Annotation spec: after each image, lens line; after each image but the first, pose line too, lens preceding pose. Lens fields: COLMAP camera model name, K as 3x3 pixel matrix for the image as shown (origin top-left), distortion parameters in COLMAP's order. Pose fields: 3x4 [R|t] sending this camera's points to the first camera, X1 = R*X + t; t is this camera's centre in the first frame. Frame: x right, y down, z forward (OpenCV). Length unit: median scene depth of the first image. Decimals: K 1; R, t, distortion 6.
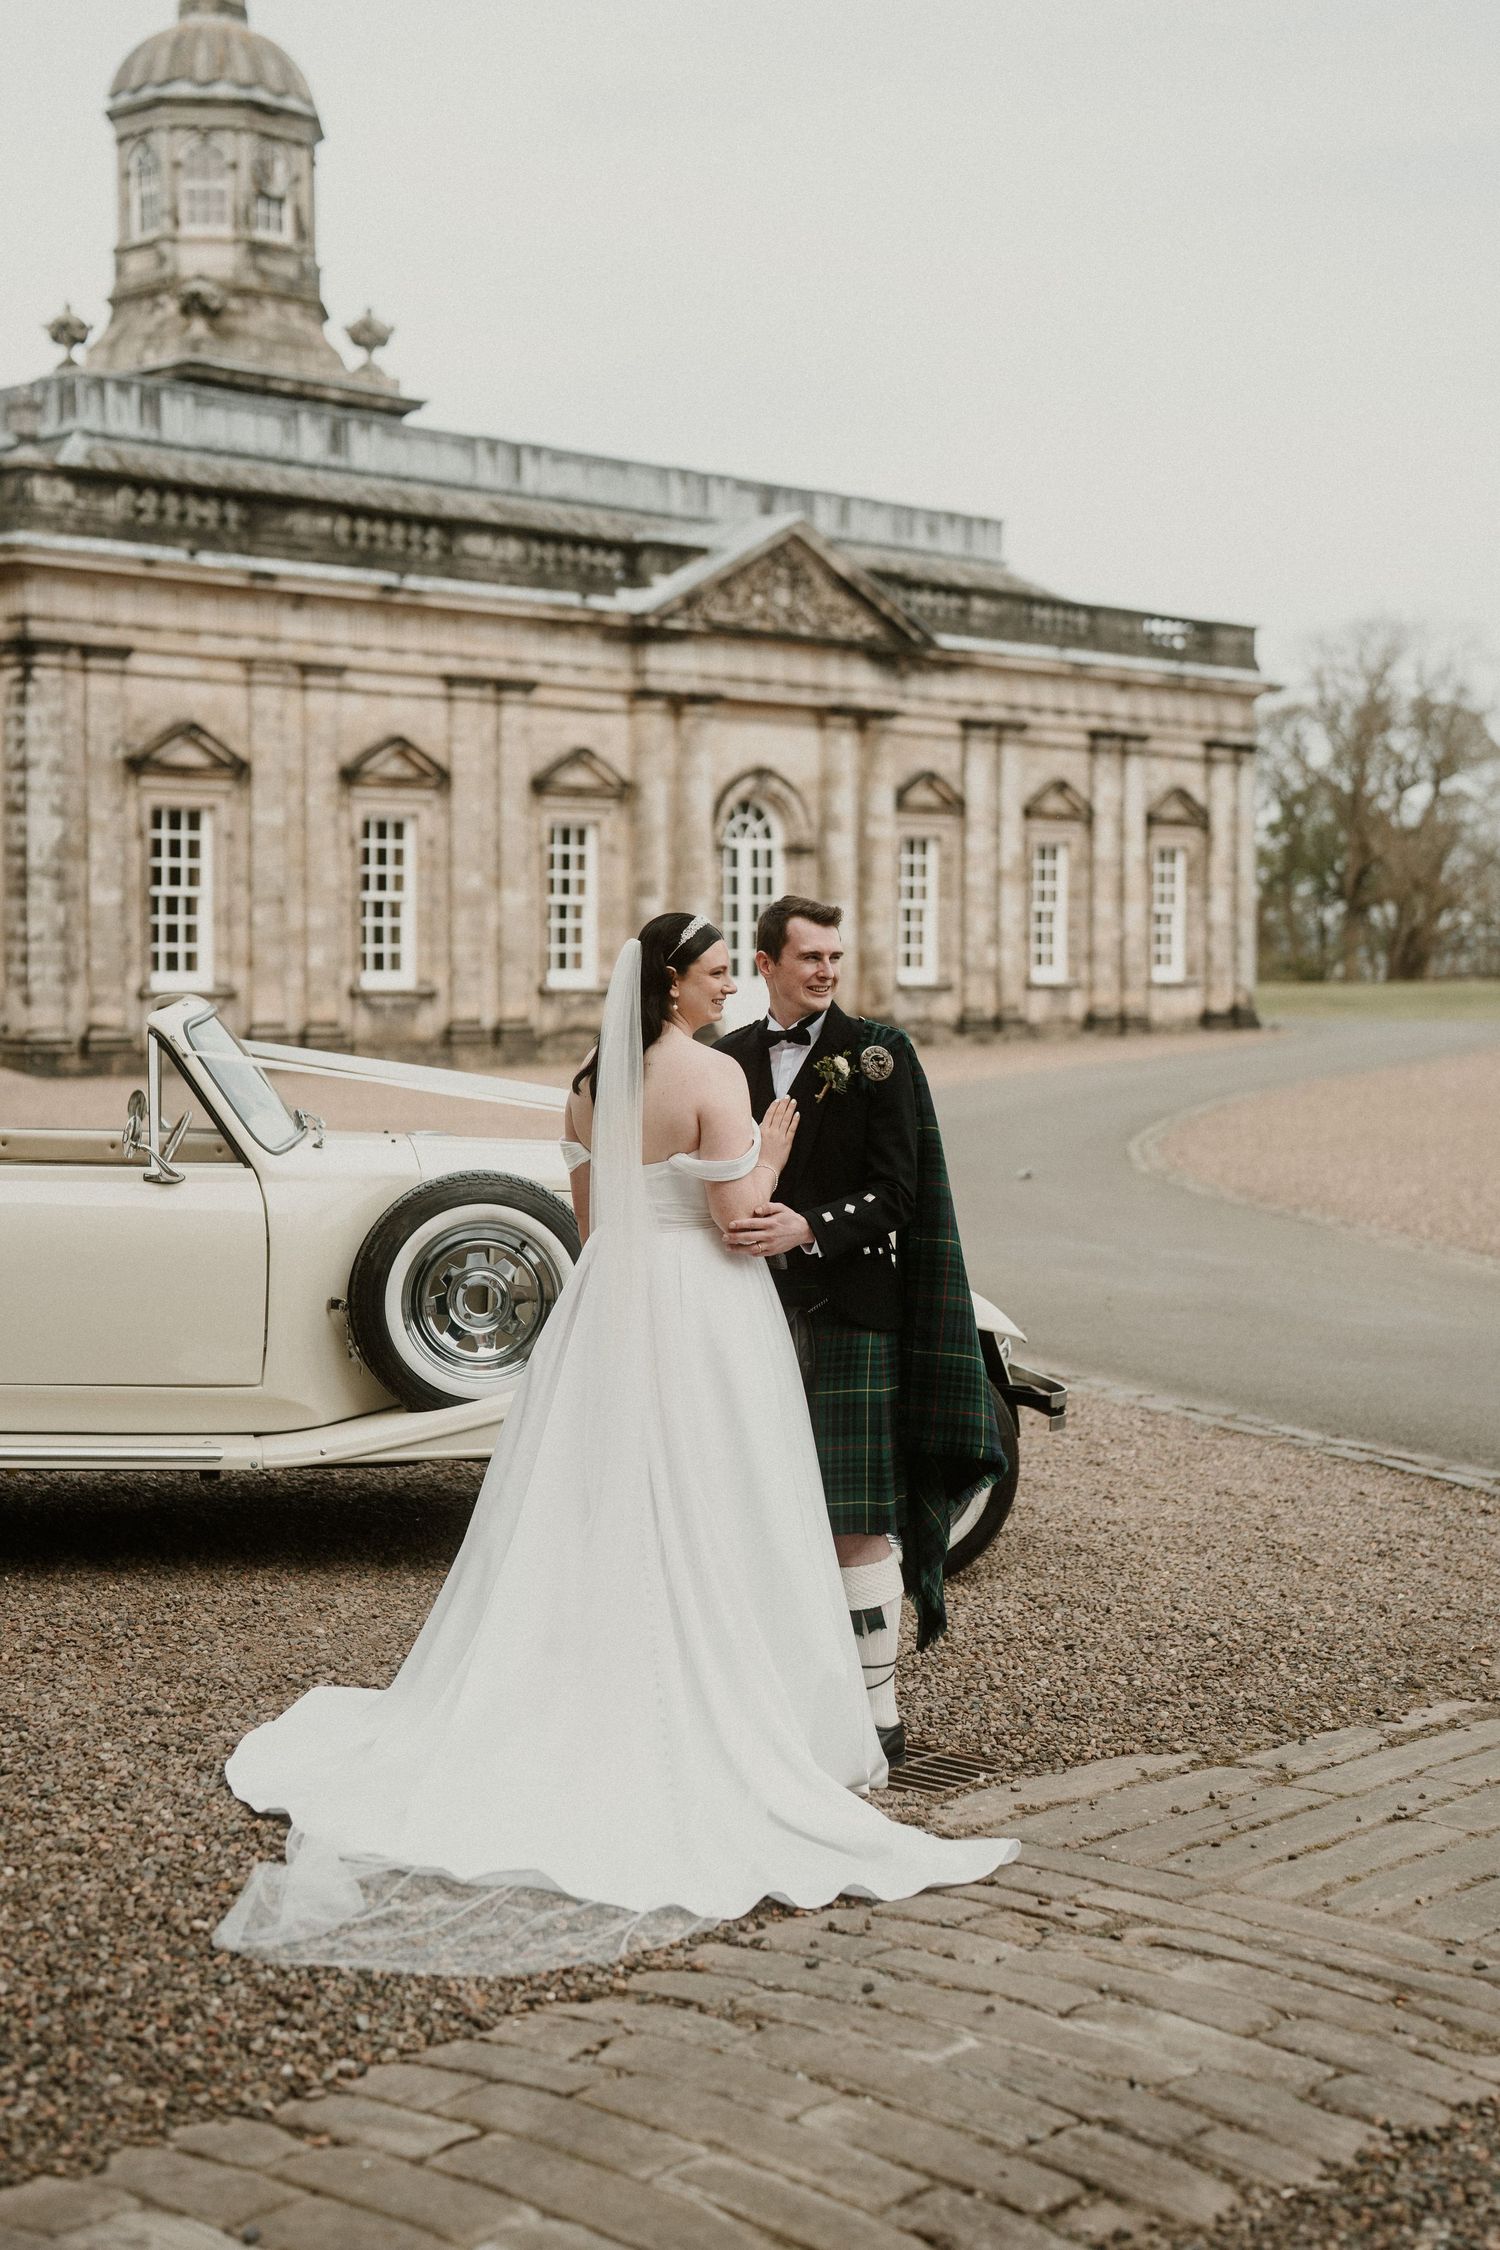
lens RADIAL K [[3176.0, 0, 692.8], [0, 3176.0, 1116.9], [0, 0, 1]] dist [-0.125108, 0.599671]
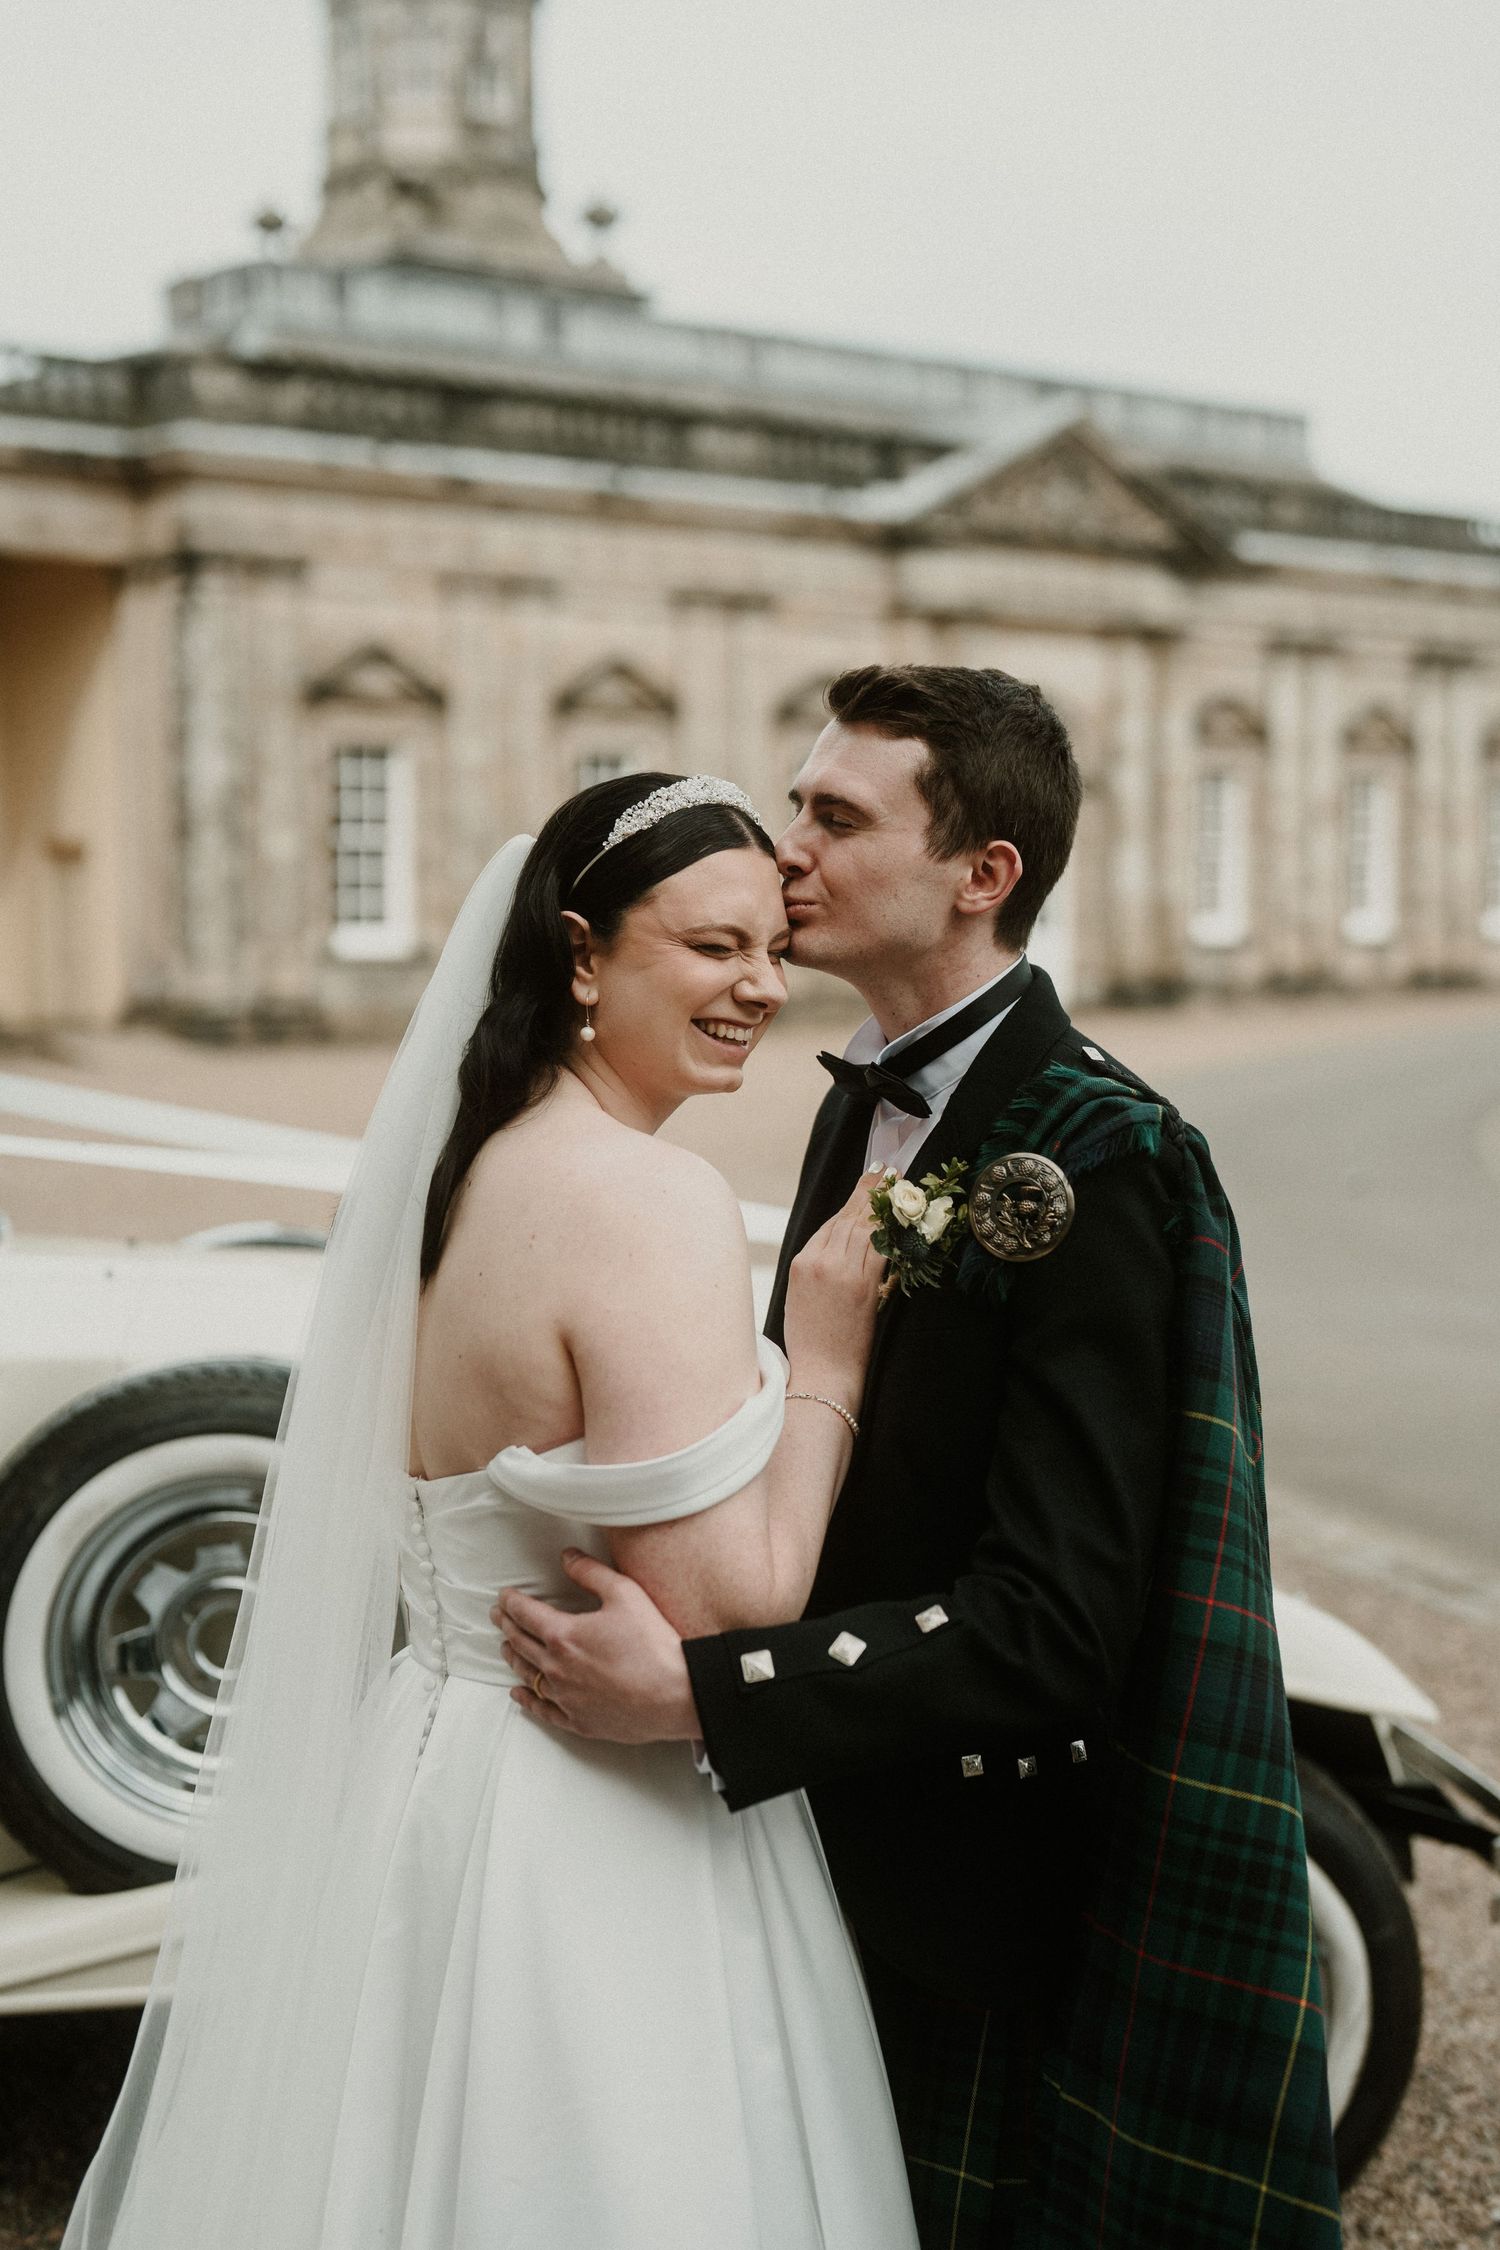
lens RADIAL K [[3176.0, 0, 692.8], [0, 3176.0, 1116.9], [0, 0, 1]] dist [-0.125108, 0.599671]
pose [[0.995578, -0.001921, -0.093915, 0.009031], [0.003269, 0.999894, 0.014201, -0.005626], [0.093878, -0.014445, 0.995479, 0.121795]]
